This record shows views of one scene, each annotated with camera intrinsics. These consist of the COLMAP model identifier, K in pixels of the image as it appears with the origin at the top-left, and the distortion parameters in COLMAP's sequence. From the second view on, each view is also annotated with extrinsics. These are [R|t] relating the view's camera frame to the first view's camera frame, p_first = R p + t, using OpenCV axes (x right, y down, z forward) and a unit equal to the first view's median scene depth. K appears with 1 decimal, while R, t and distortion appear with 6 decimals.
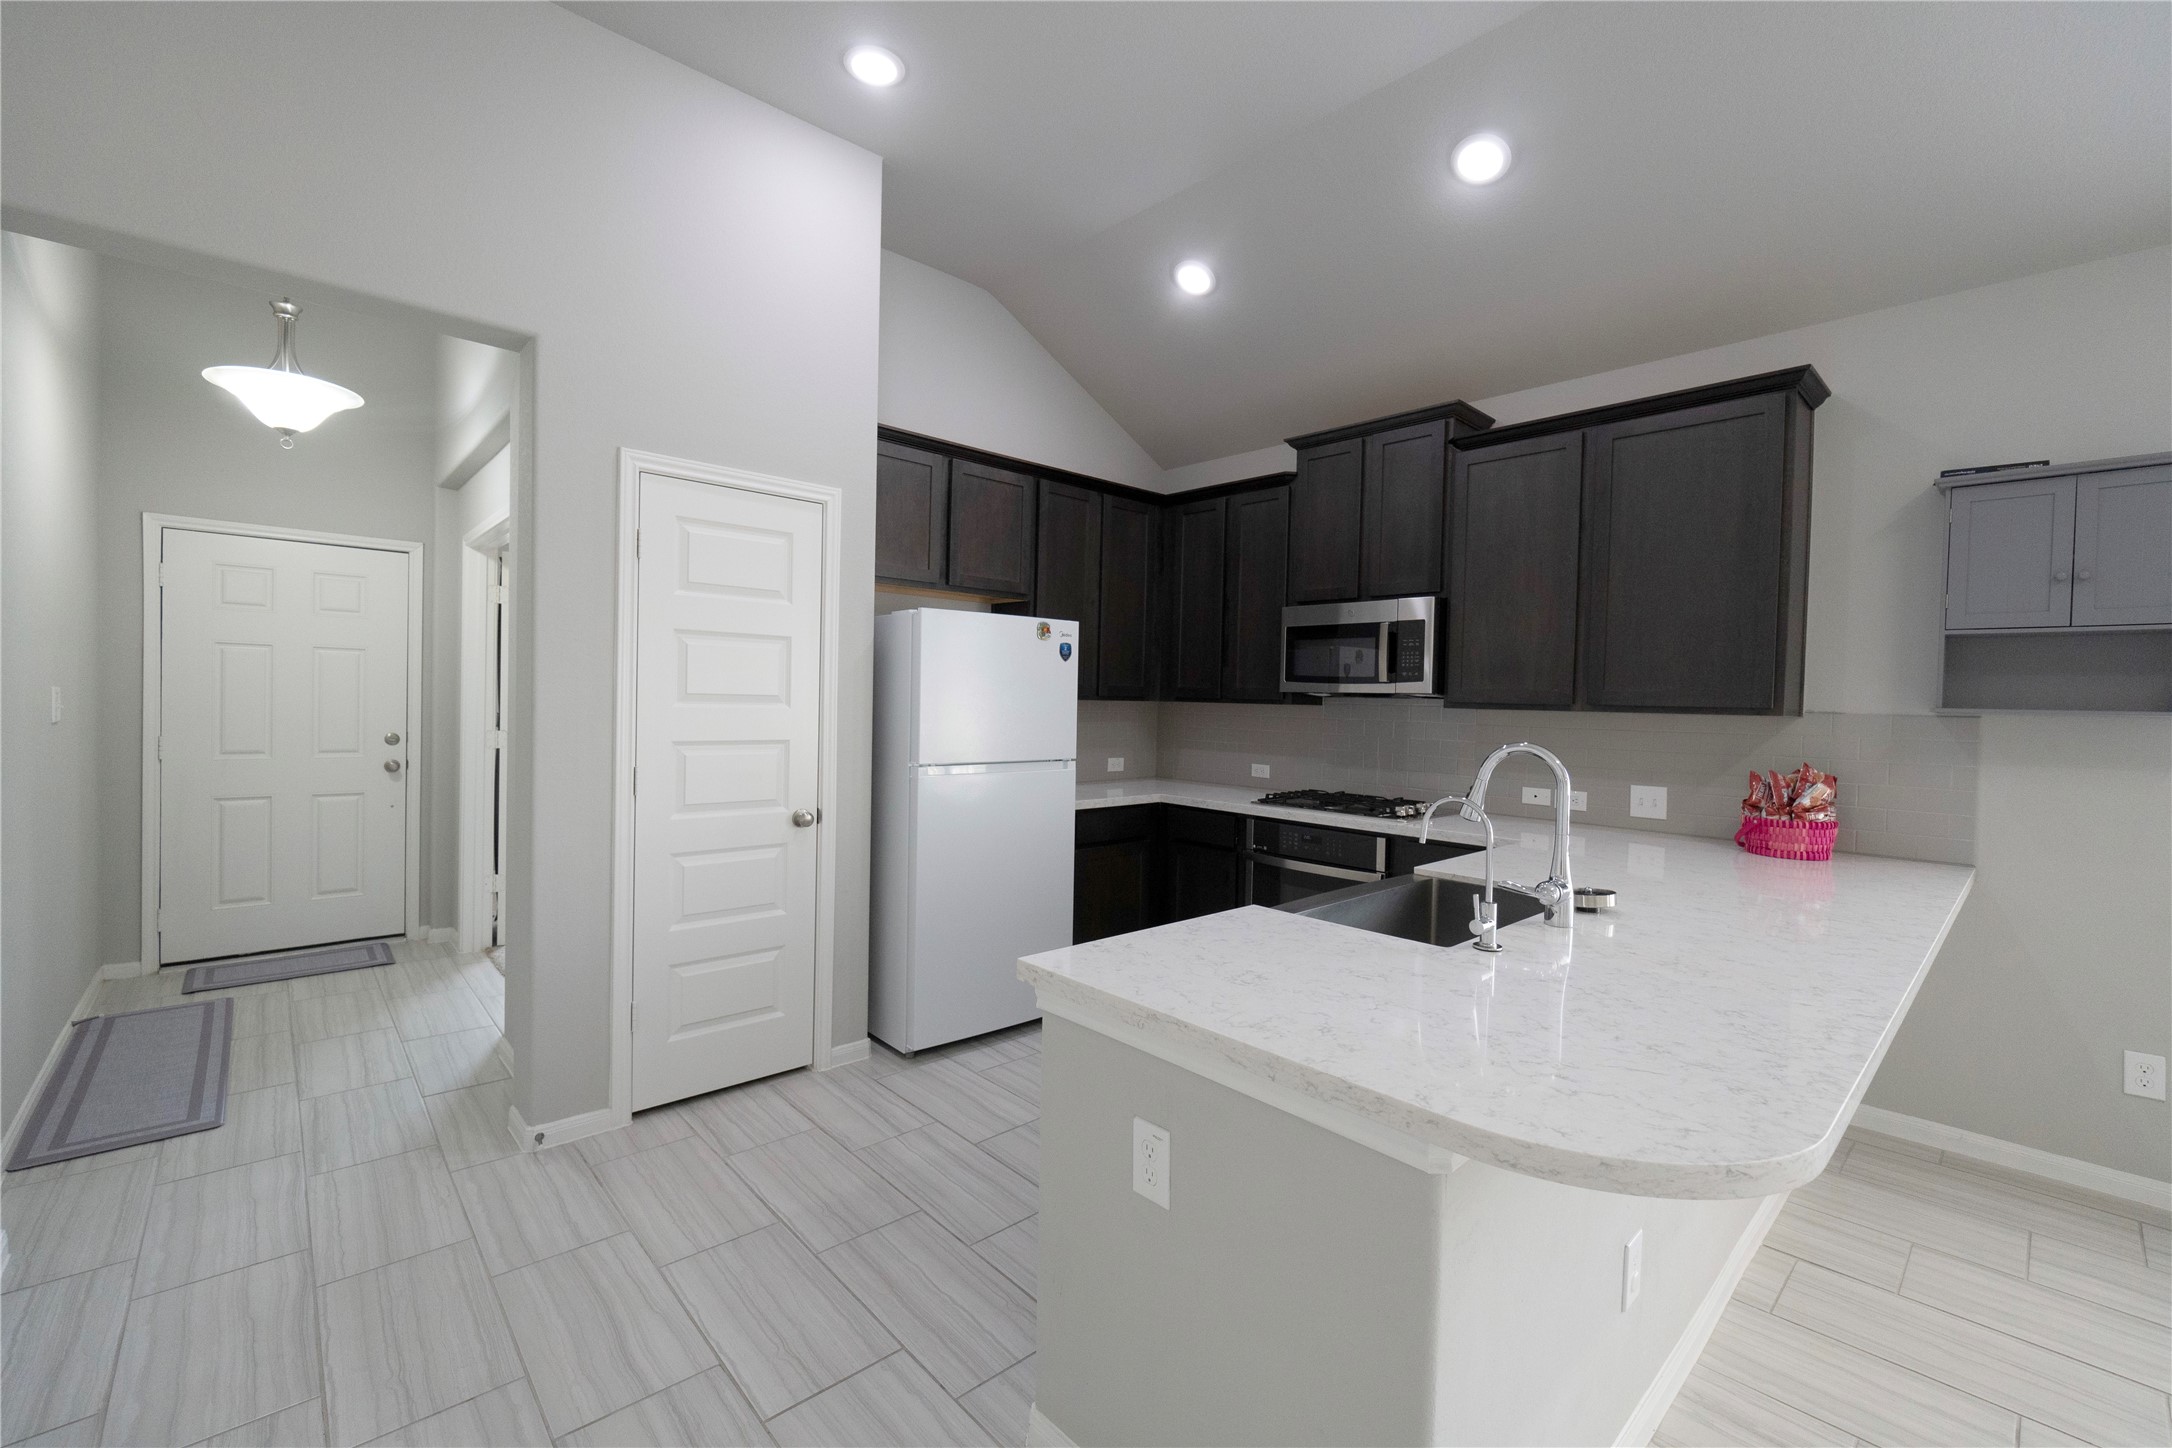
lens RADIAL K [[907.9, 0, 1097.9], [0, 907.9, 724.9], [0, 0, 1]] dist [-0.002783, -0.000818]
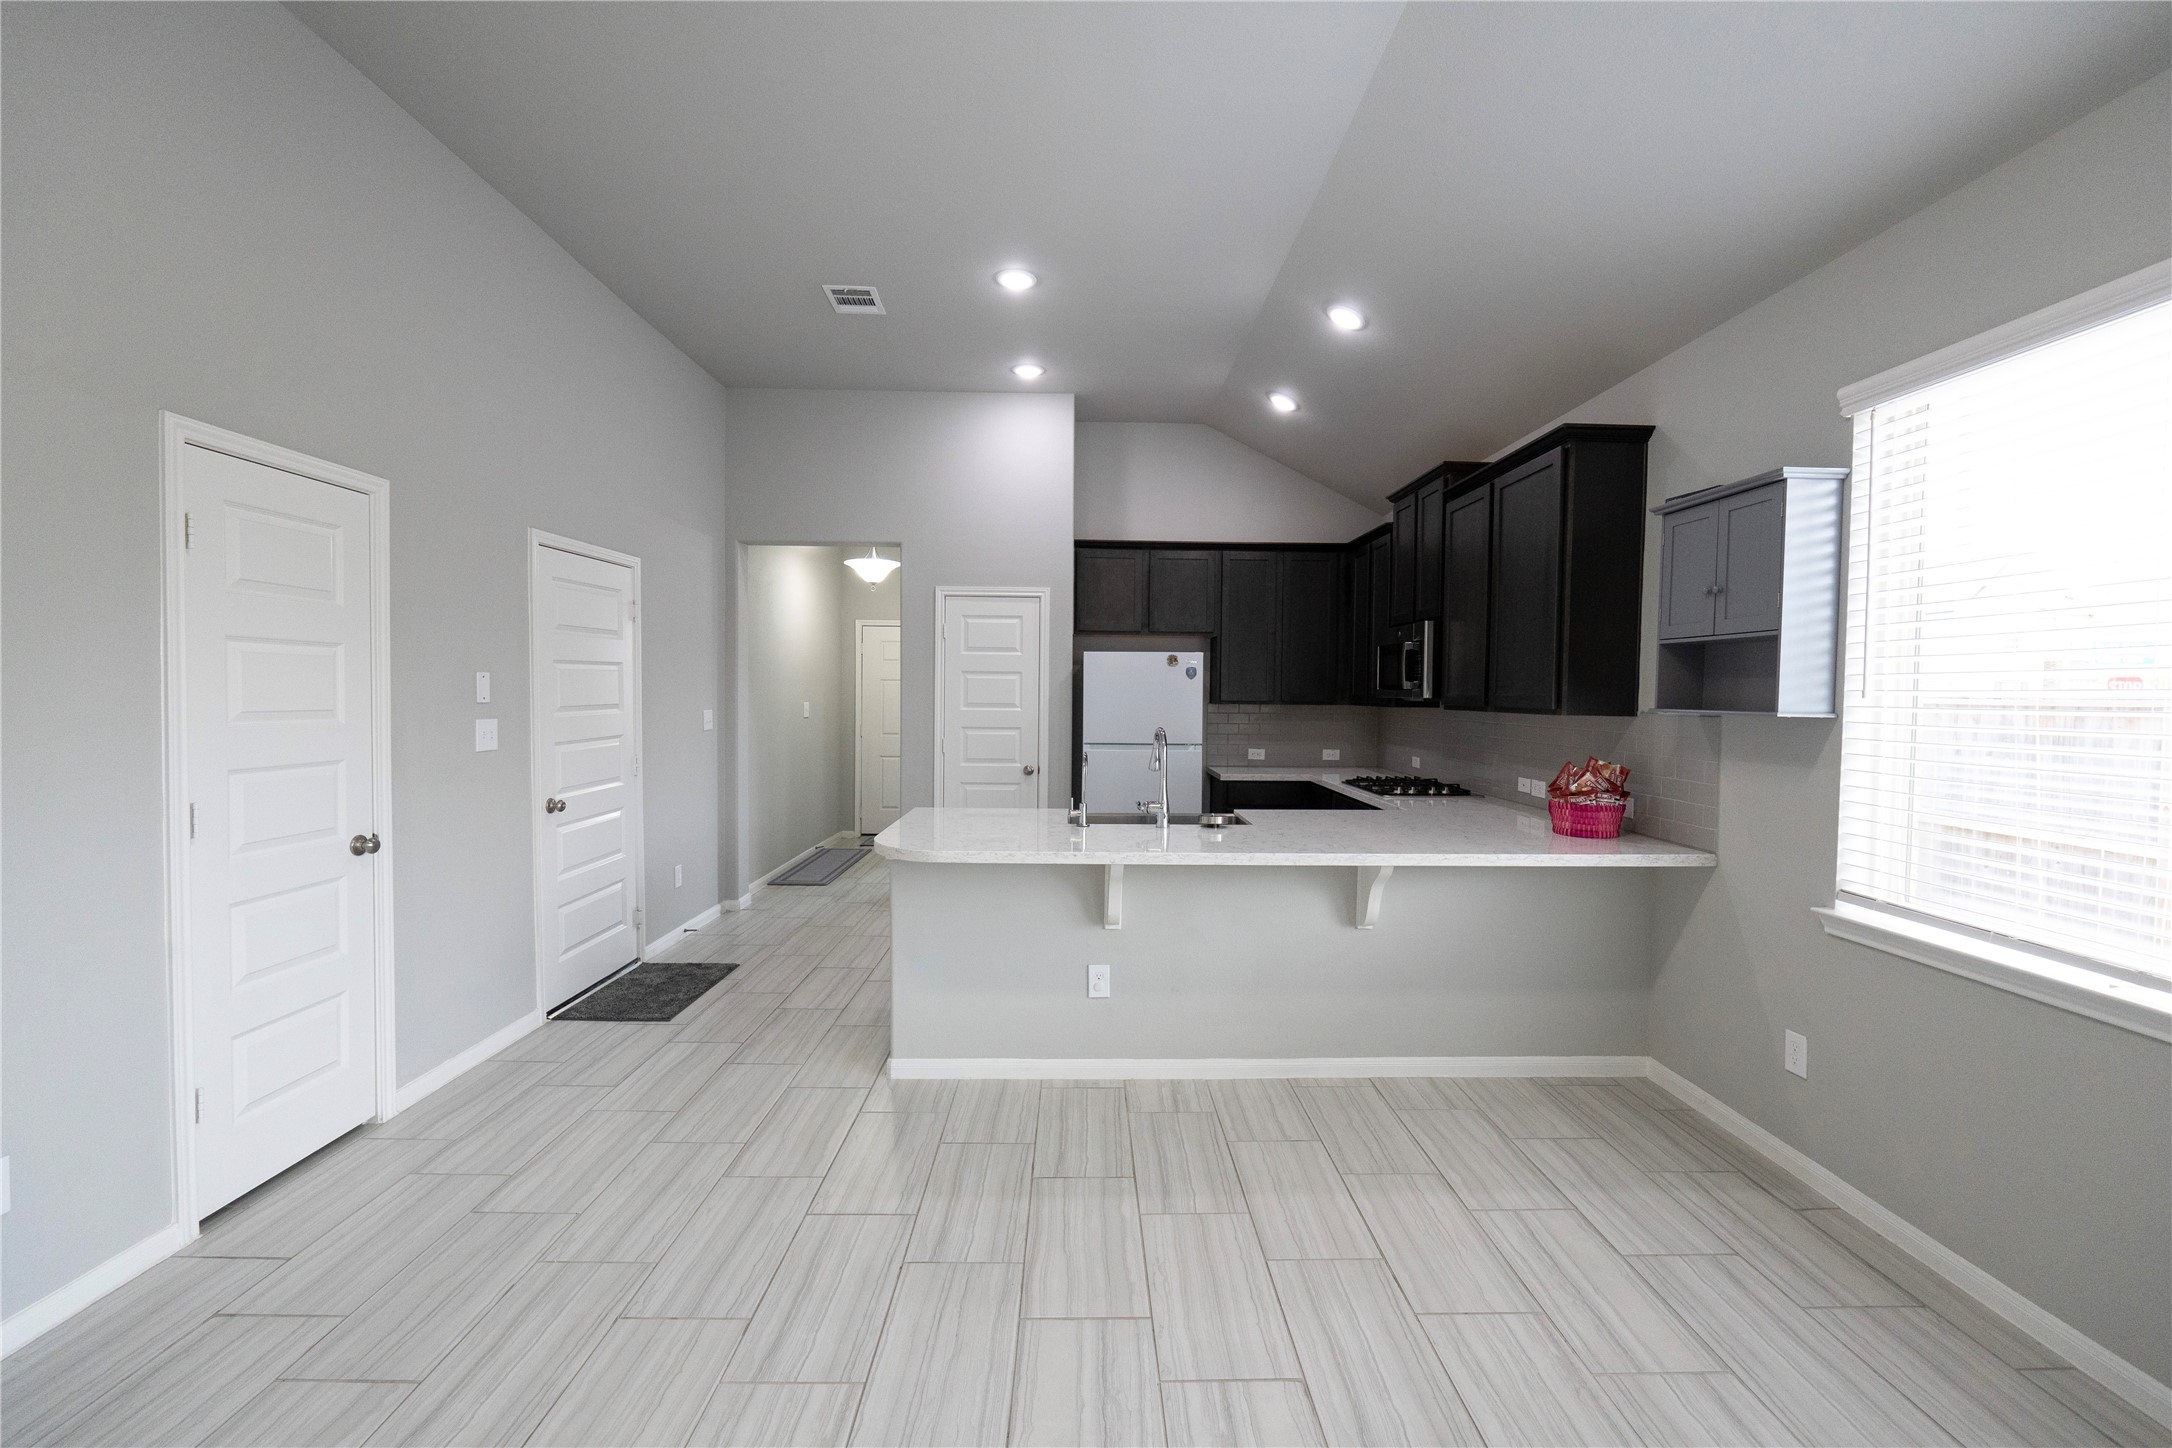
lens RADIAL K [[907.9, 0, 1103.6], [0, 907.9, 714.6], [0, 0, 1]] dist [-0.002783, -0.000818]
pose [[0.750651, 0.000387, -0.660698, 0.863115], [-0.009578, 0.999901, -0.010297, 0.006234], [0.660629, 0.014058, 0.750581, -0.236972]]
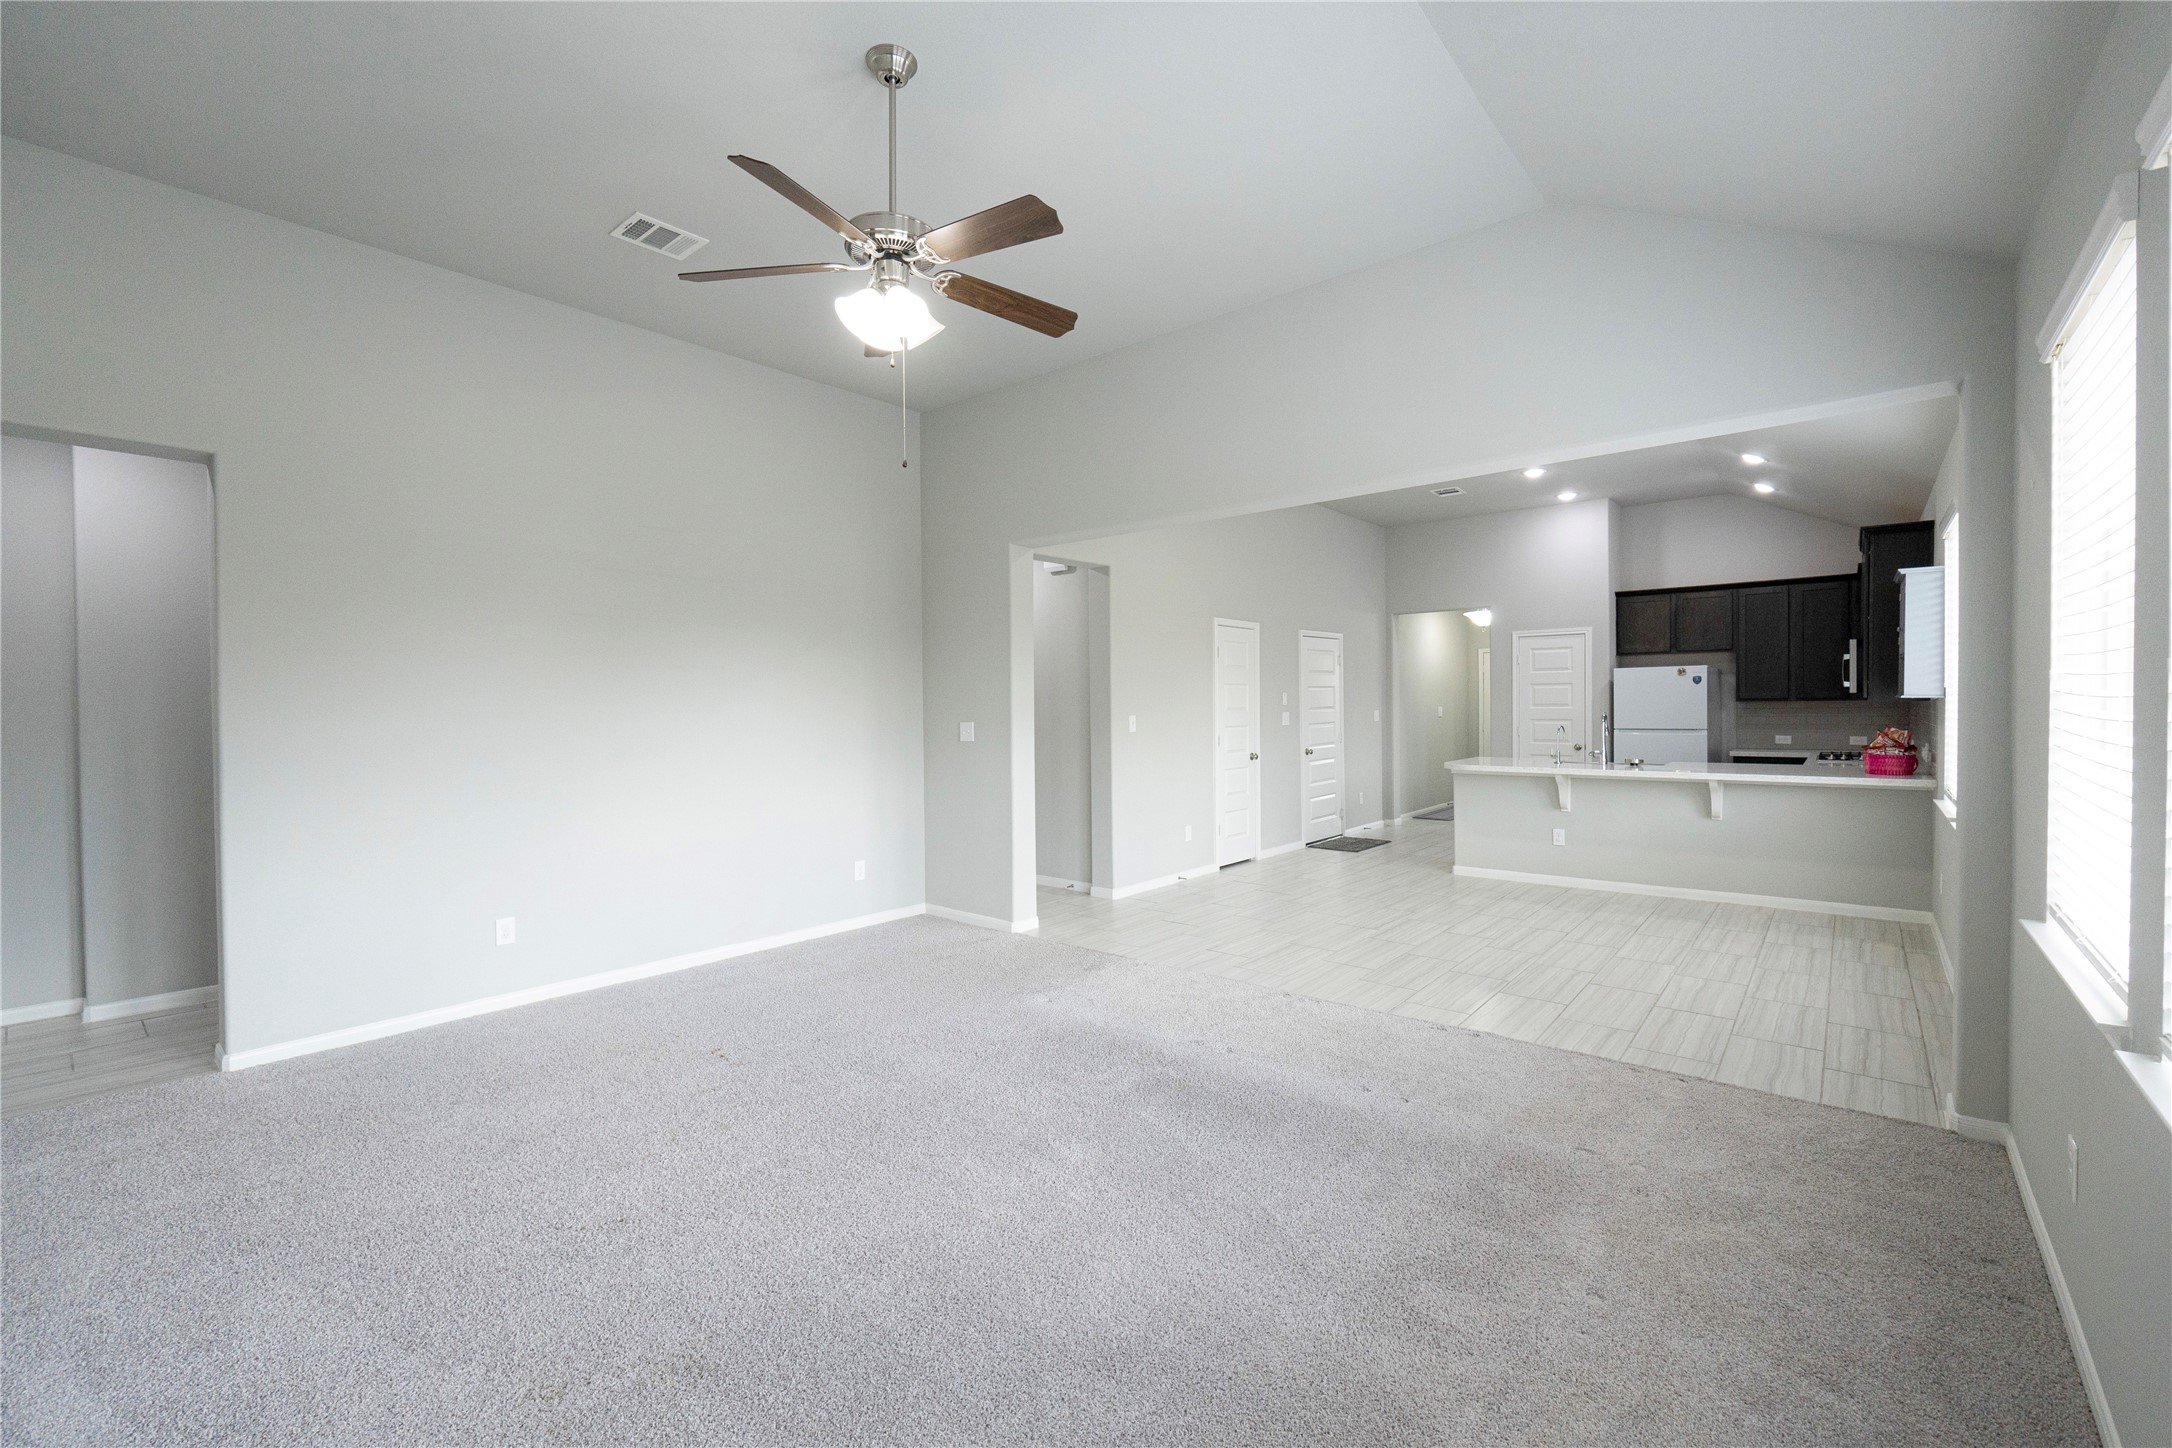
lens RADIAL K [[907.9, 0, 1079.4], [0, 907.9, 718.6], [0, 0, 1]] dist [-0.002783, -0.000818]
pose [[0.109551, -0.010994, -0.993920, 1.985239], [-0.012215, 0.999848, -0.012406, 0.058219], [0.993906, 0.013499, 0.109400, -0.724777]]
